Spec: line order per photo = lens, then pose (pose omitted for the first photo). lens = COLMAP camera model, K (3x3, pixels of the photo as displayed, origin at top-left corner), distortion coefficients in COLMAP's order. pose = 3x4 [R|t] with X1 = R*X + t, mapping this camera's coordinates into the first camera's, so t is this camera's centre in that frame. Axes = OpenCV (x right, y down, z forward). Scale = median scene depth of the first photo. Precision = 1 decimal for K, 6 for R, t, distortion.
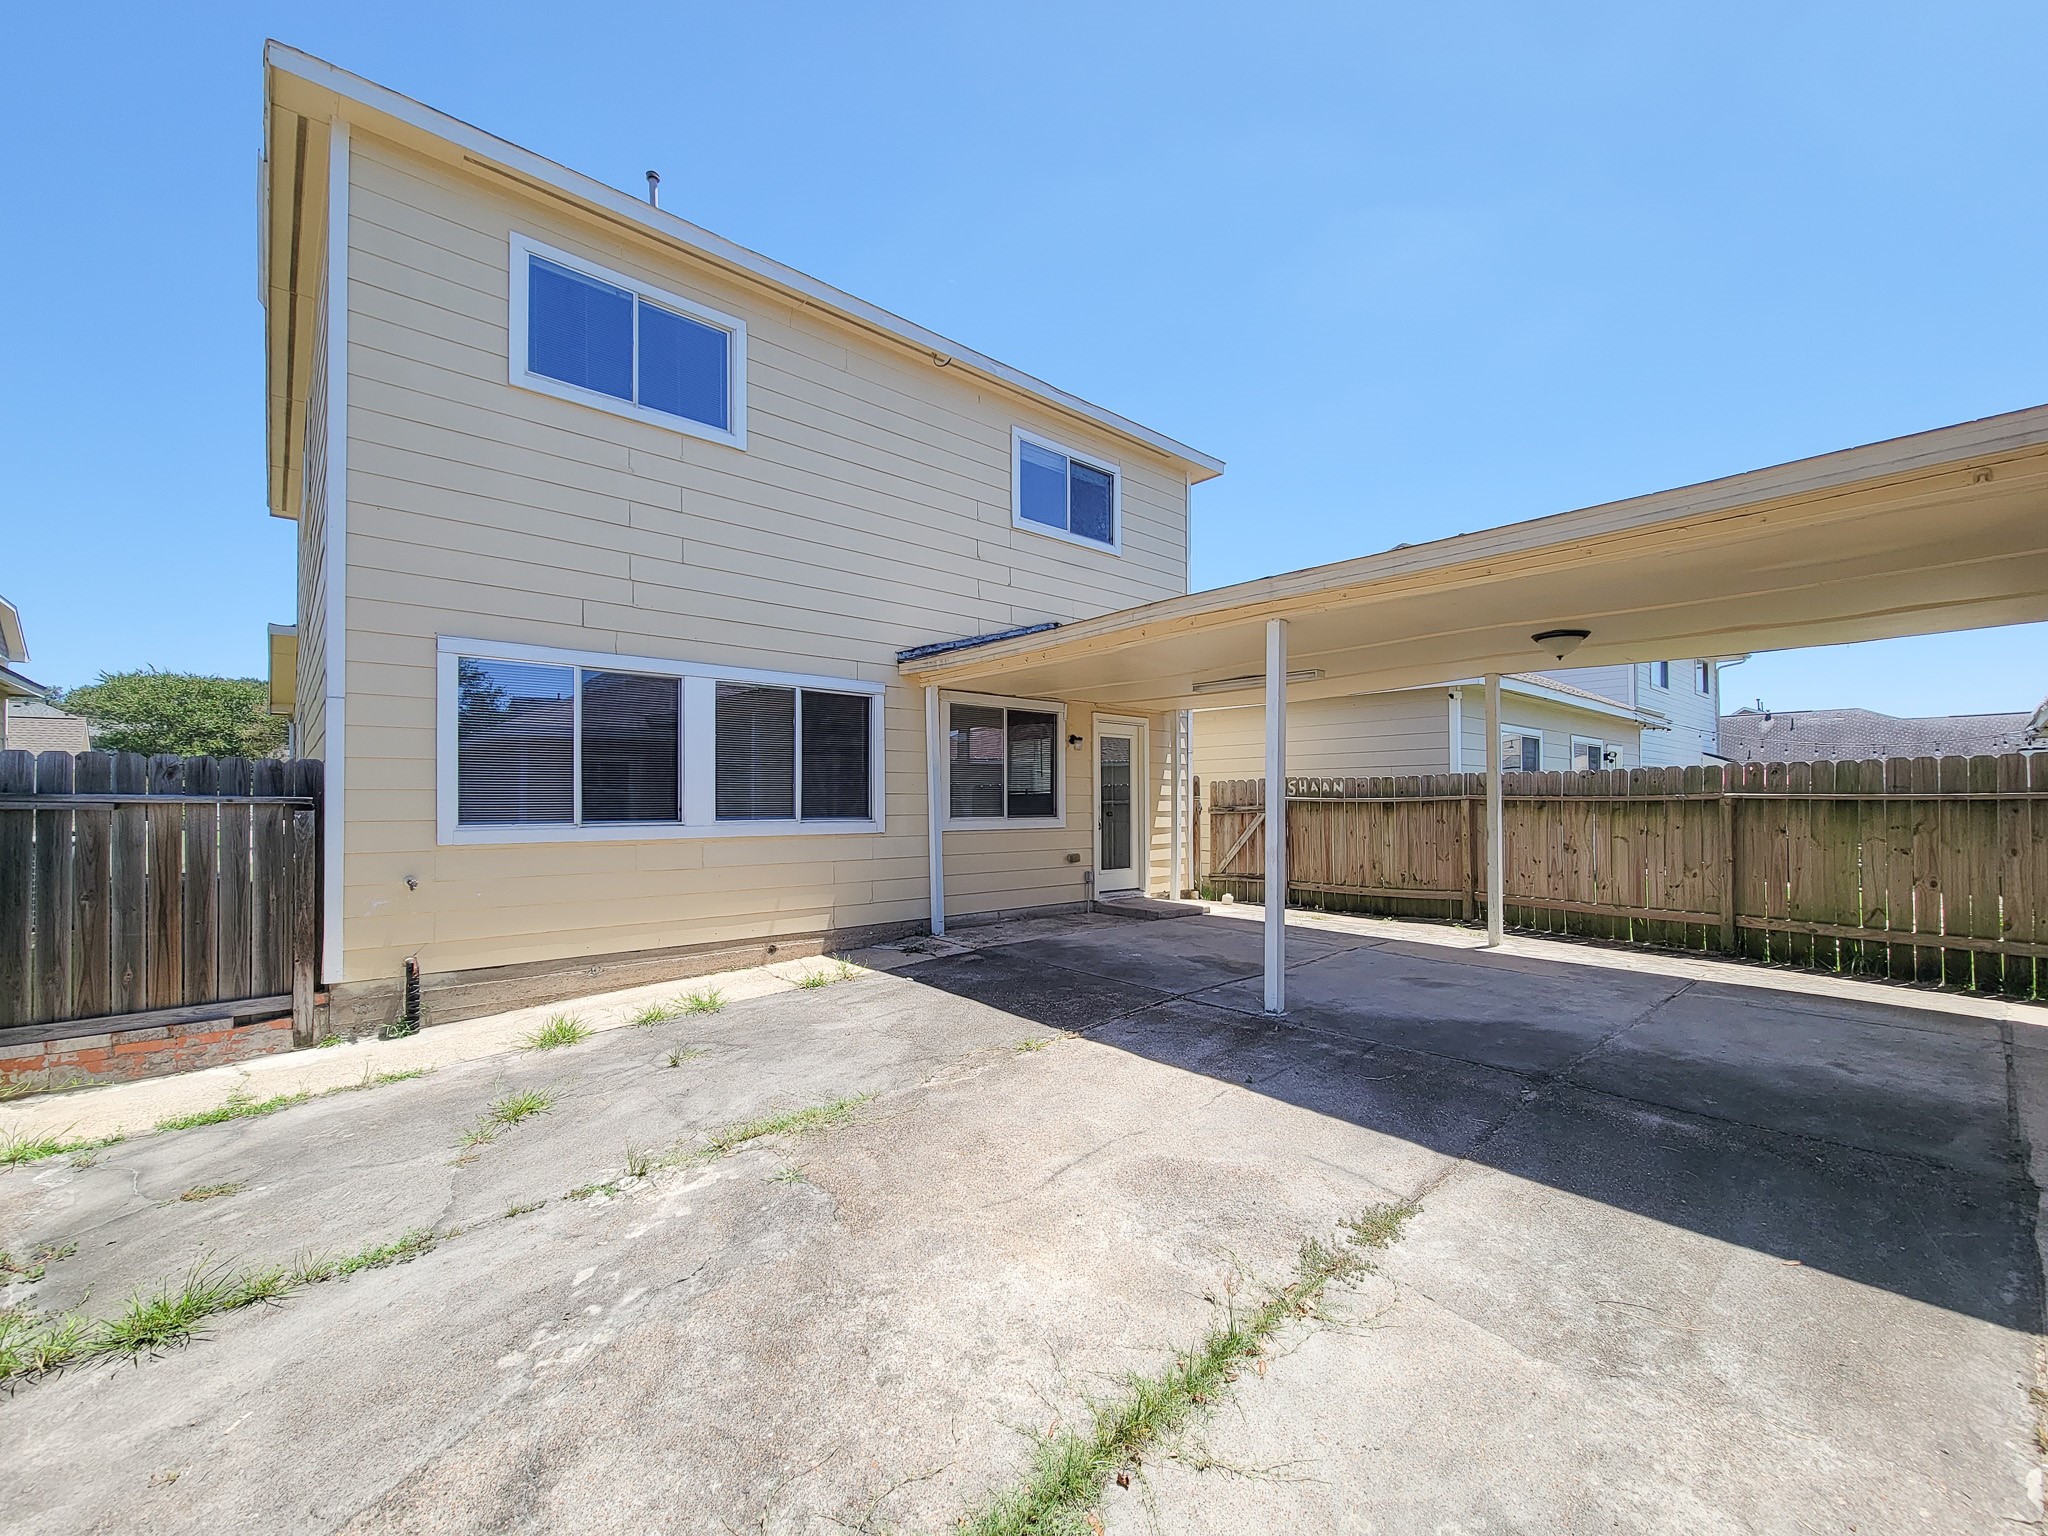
lens RADIAL K [[828.5, 0, 1022.9], [0, 828.5, 773.0], [0, 0, 1]] dist [0.003152, -0.000352]
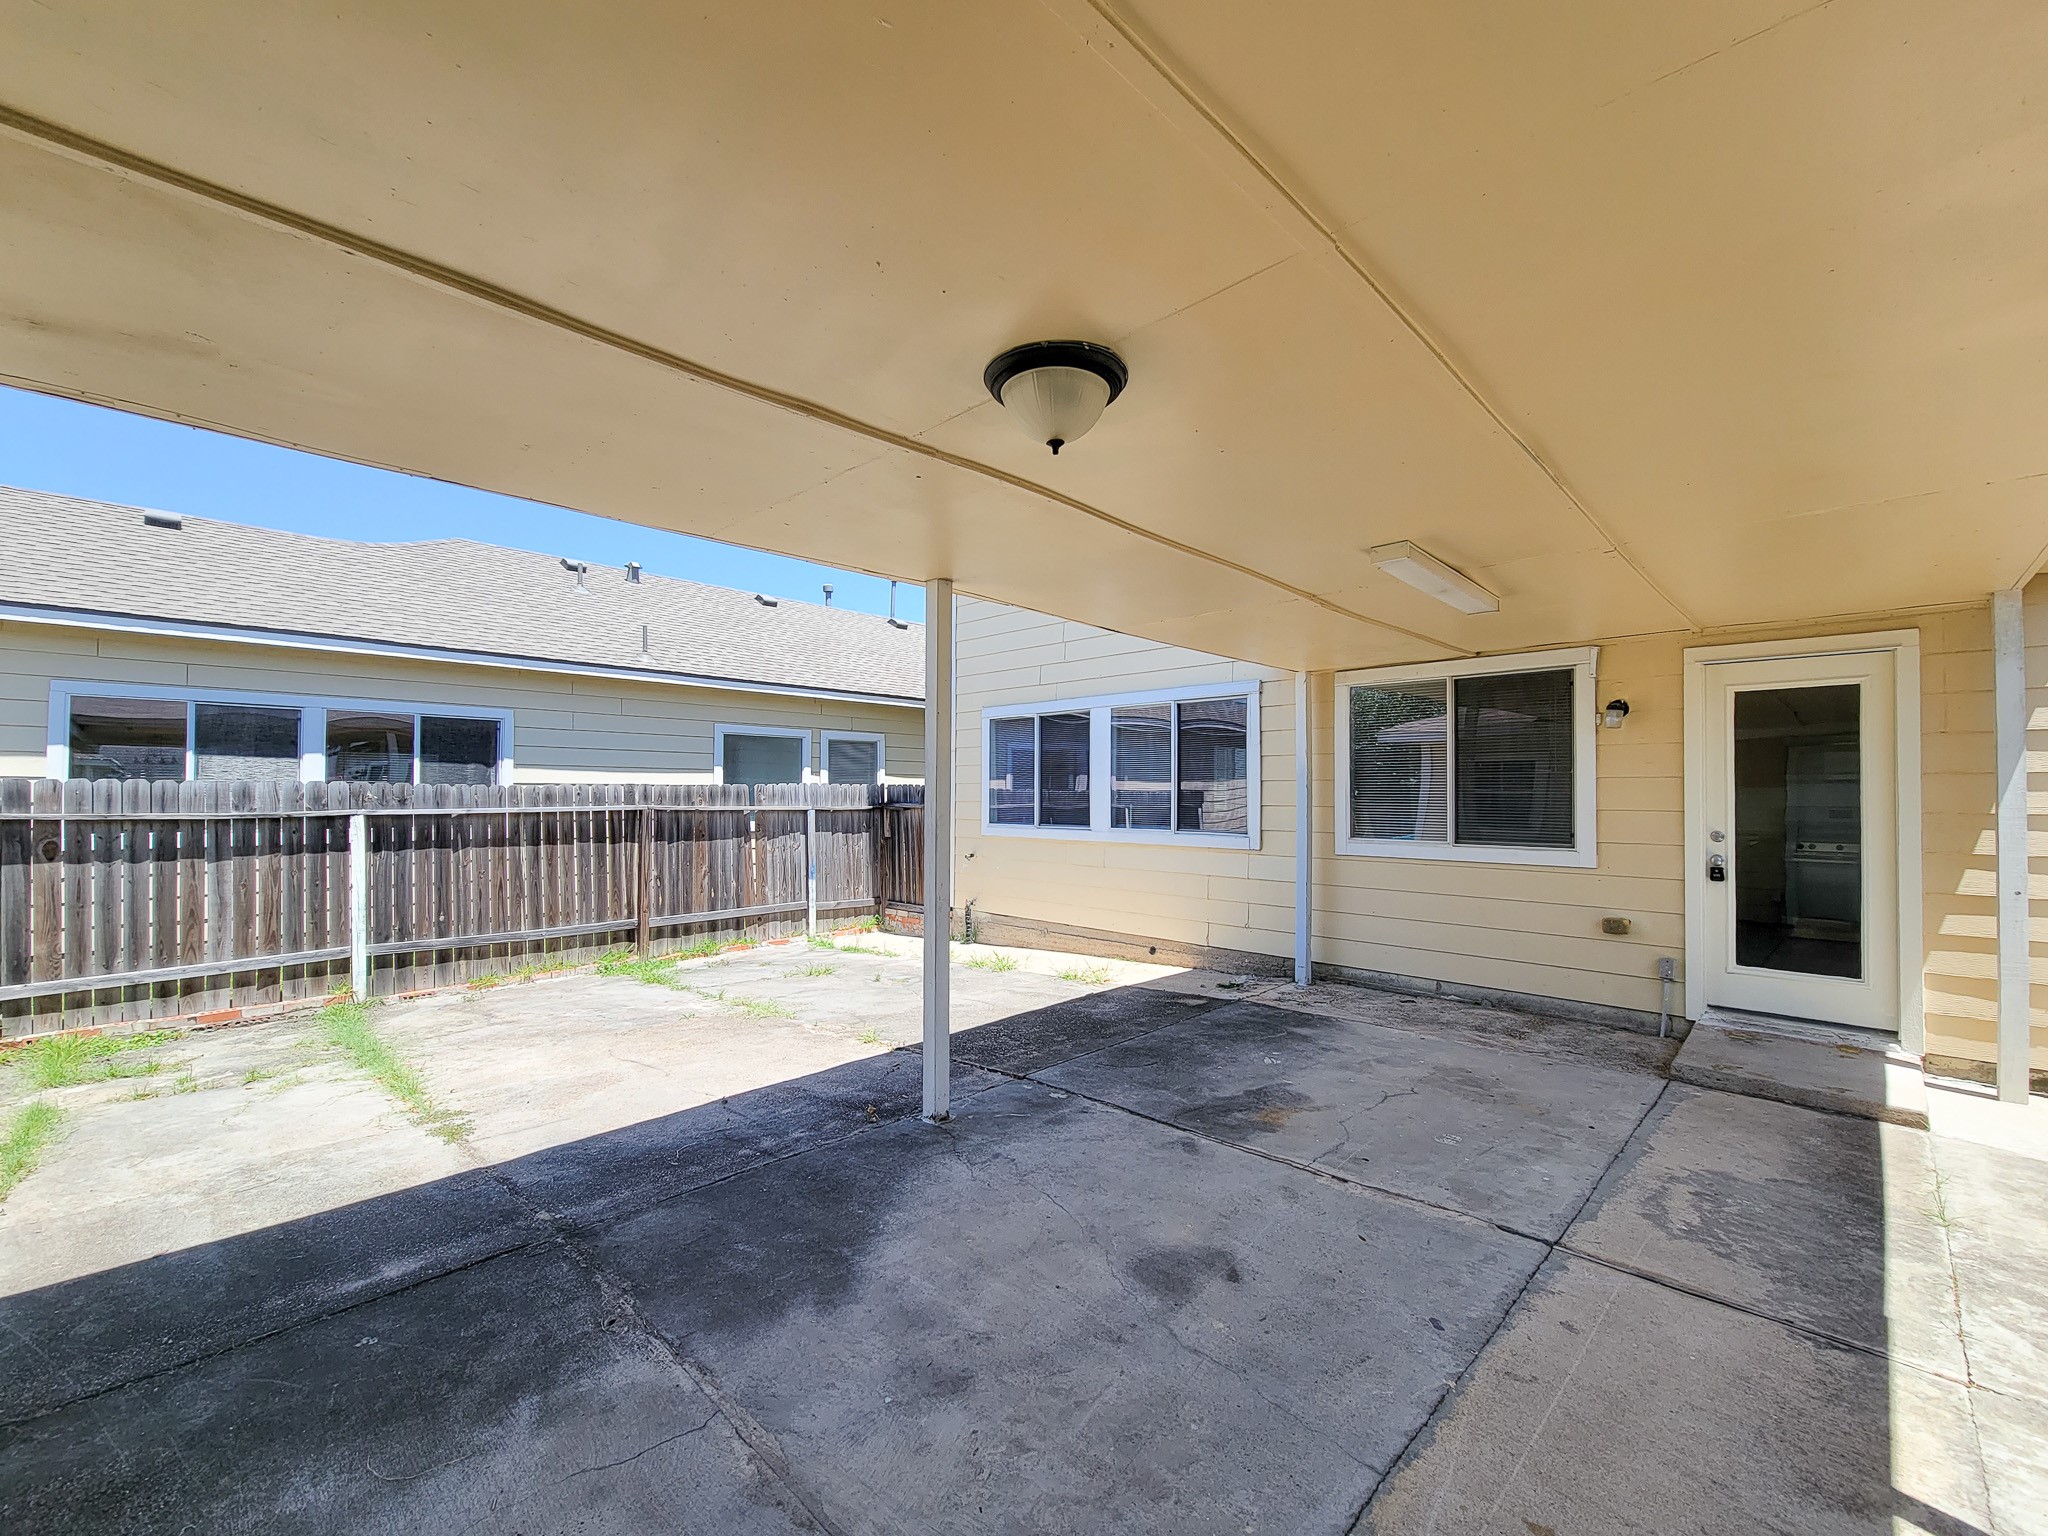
lens RADIAL K [[847.8, 0, 1024.0], [0, 847.8, 768.0], [0, 0, 1]] dist [0.000824, -0.002533]
pose [[0.074856, -0.029973, -0.996744, 1.222098], [0.030345, 0.999154, -0.027766, 0.004637], [0.996733, -0.028168, 0.075702, 1.180906]]
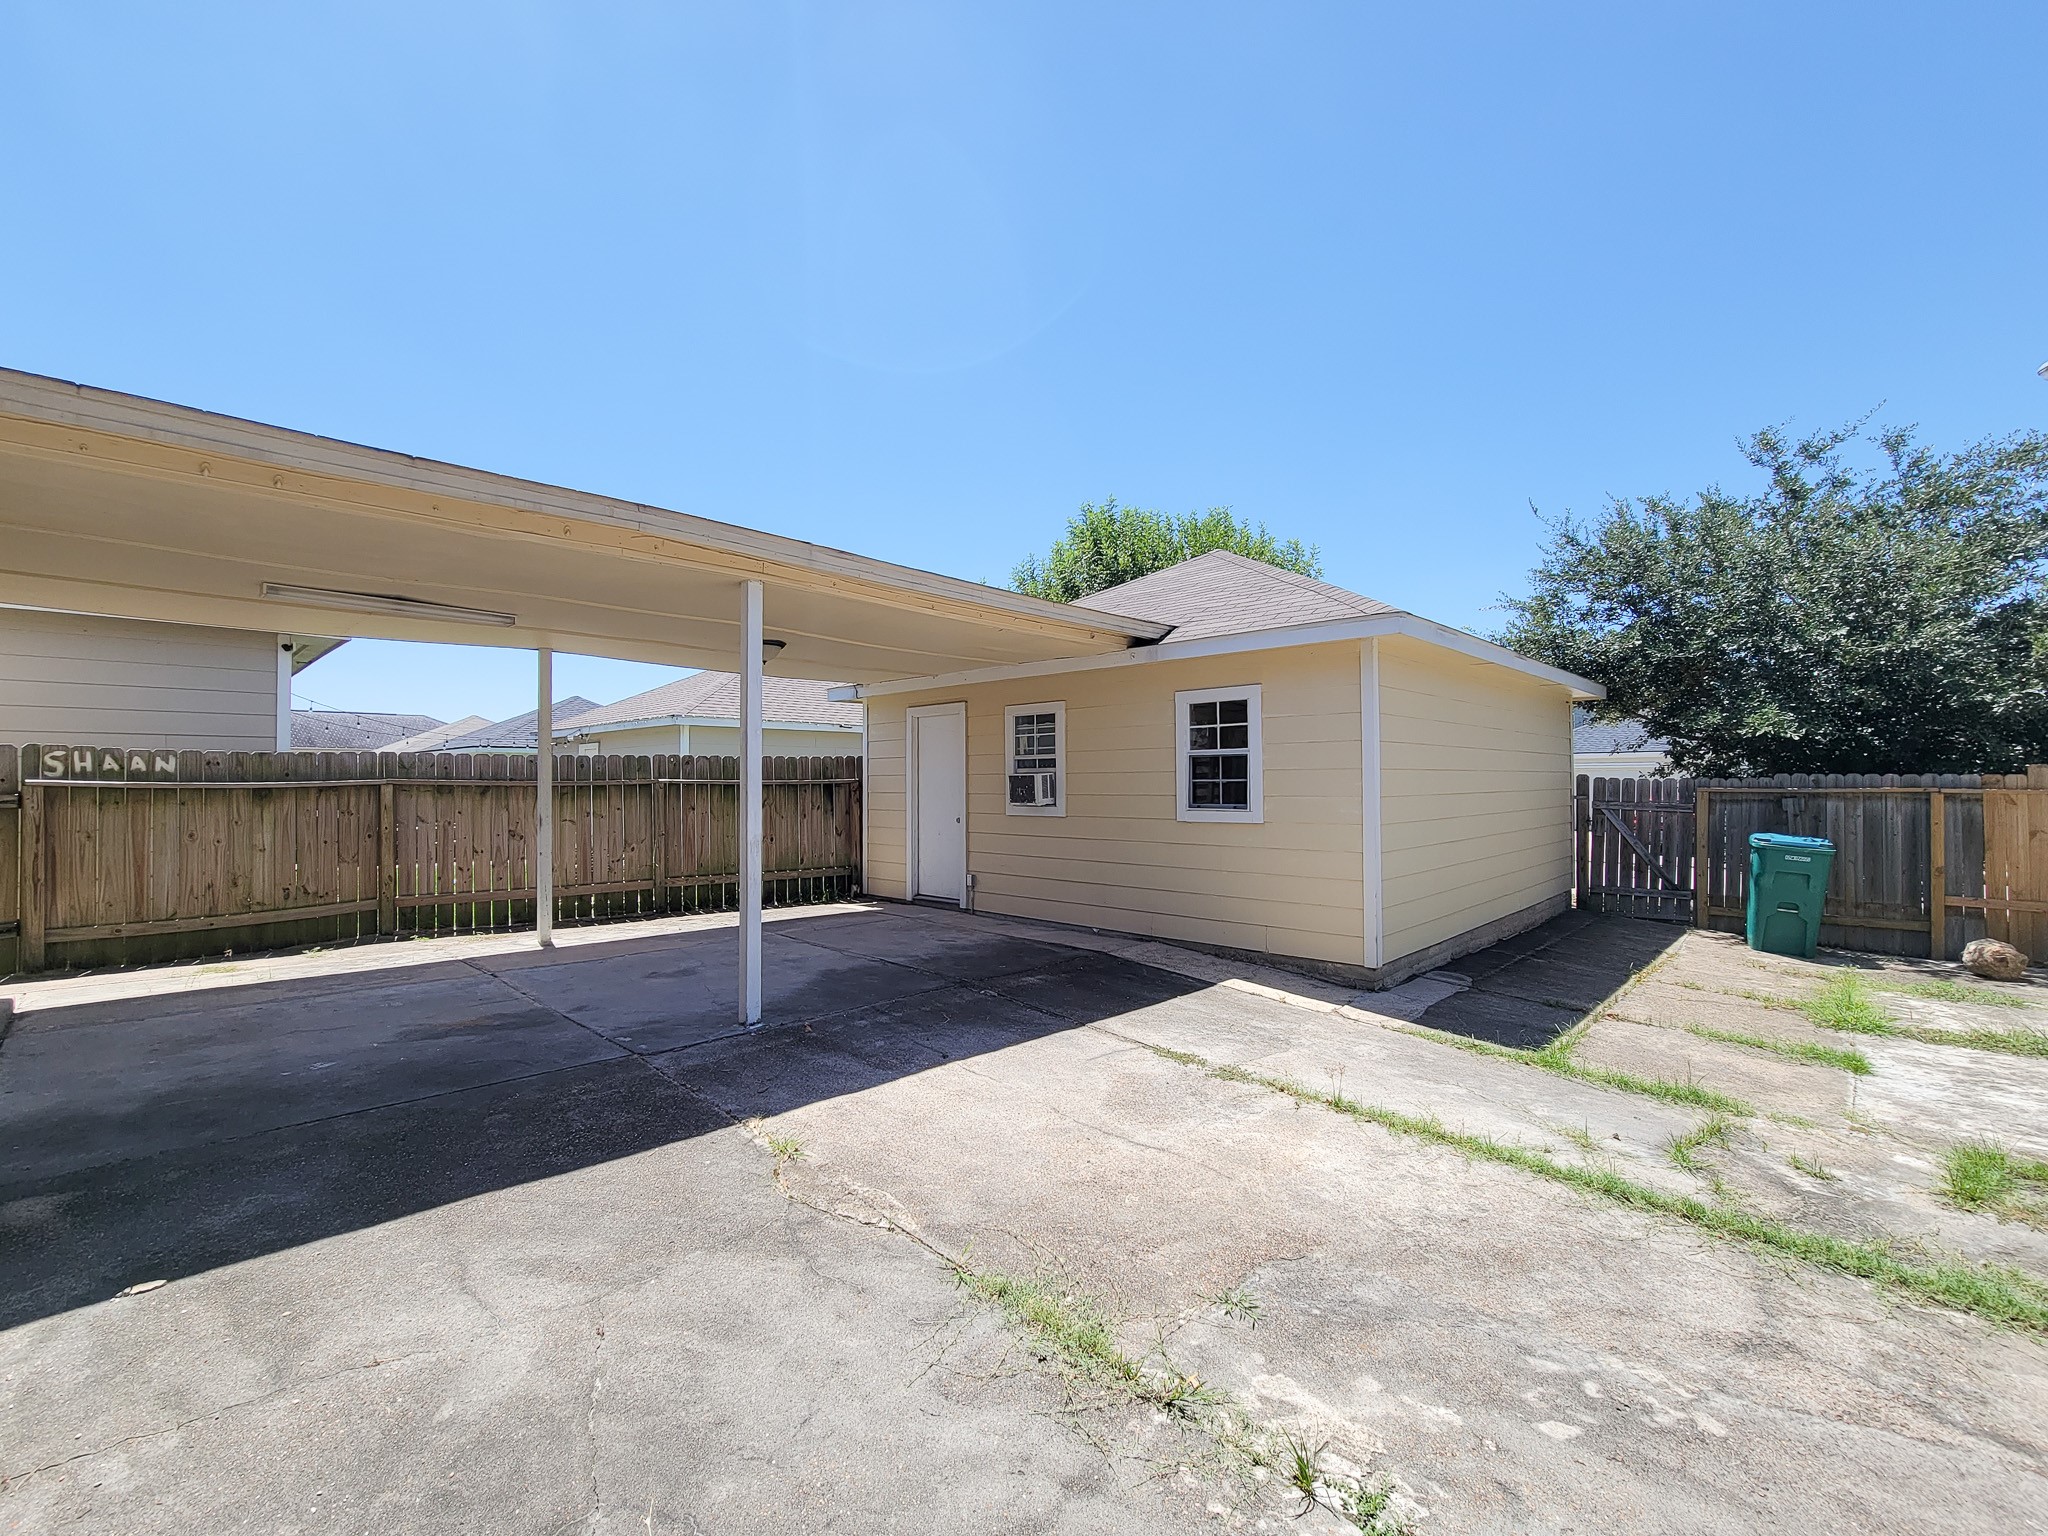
lens RADIAL K [[886.2, 0, 1013.3], [0, 886.2, 774.3], [0, 0, 1]] dist [0.002748, -0.000209]
pose [[-0.082448, 0.012772, 0.996514, -0.756434], [-0.030559, 0.999415, -0.015337, 0.033935], [-0.996127, -0.031717, -0.082009, 0.925926]]
